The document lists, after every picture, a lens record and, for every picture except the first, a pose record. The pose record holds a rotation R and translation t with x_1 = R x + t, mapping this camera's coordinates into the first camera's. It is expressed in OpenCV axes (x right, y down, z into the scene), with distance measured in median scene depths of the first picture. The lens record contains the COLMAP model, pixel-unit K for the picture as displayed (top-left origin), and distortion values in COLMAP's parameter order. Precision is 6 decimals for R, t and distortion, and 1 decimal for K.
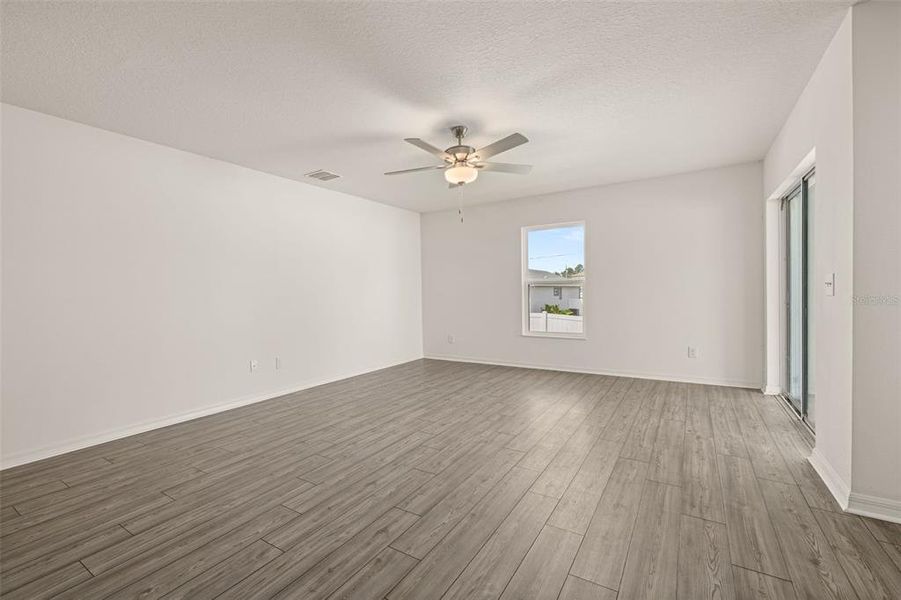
lens RADIAL K [[386.8, 0, 445.2], [0, 386.8, 291.7], [0, 0, 1]] dist [0.001247, -0.000675]
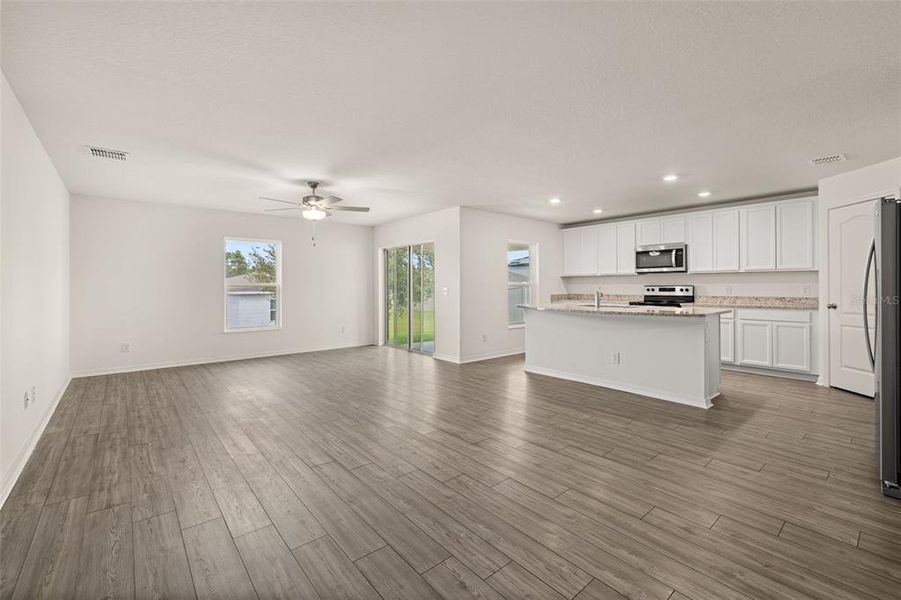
lens RADIAL K [[386.8, 0, 445.2], [0, 386.8, 291.7], [0, 0, 1]] dist [0.001247, -0.000675]
pose [[0.308465, 0.003057, 0.951231, -1.040661], [-0.004034, 0.999990, -0.001906, -0.008730], [-0.951227, -0.003250, 0.308474, 0.068632]]
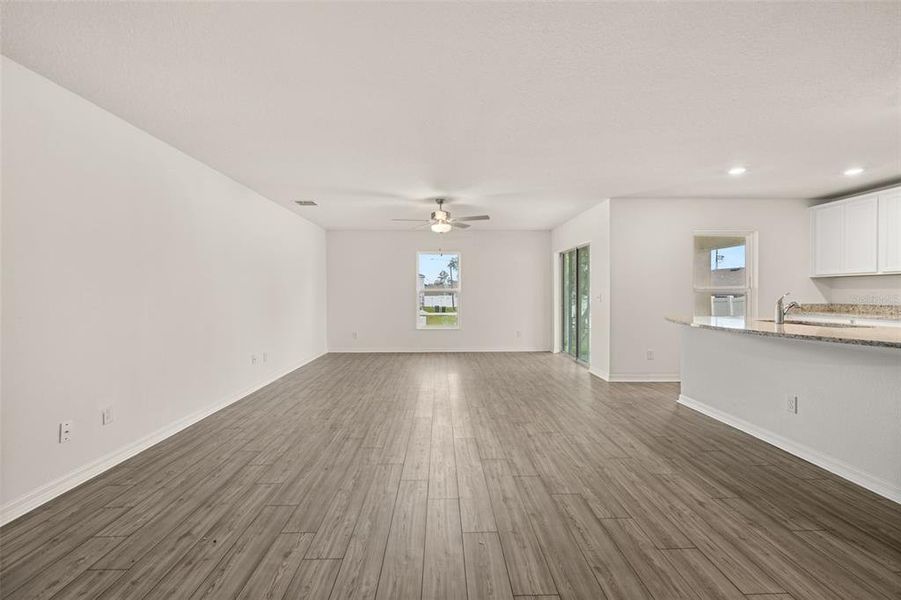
lens RADIAL K [[386.8, 0, 445.2], [0, 386.8, 291.7], [0, 0, 1]] dist [0.001247, -0.000675]
pose [[0.837311, 0.018046, 0.546429, -0.730417], [-0.014782, 0.999837, -0.010370, -0.010936], [-0.546527, 0.000606, 0.837441, -0.334704]]
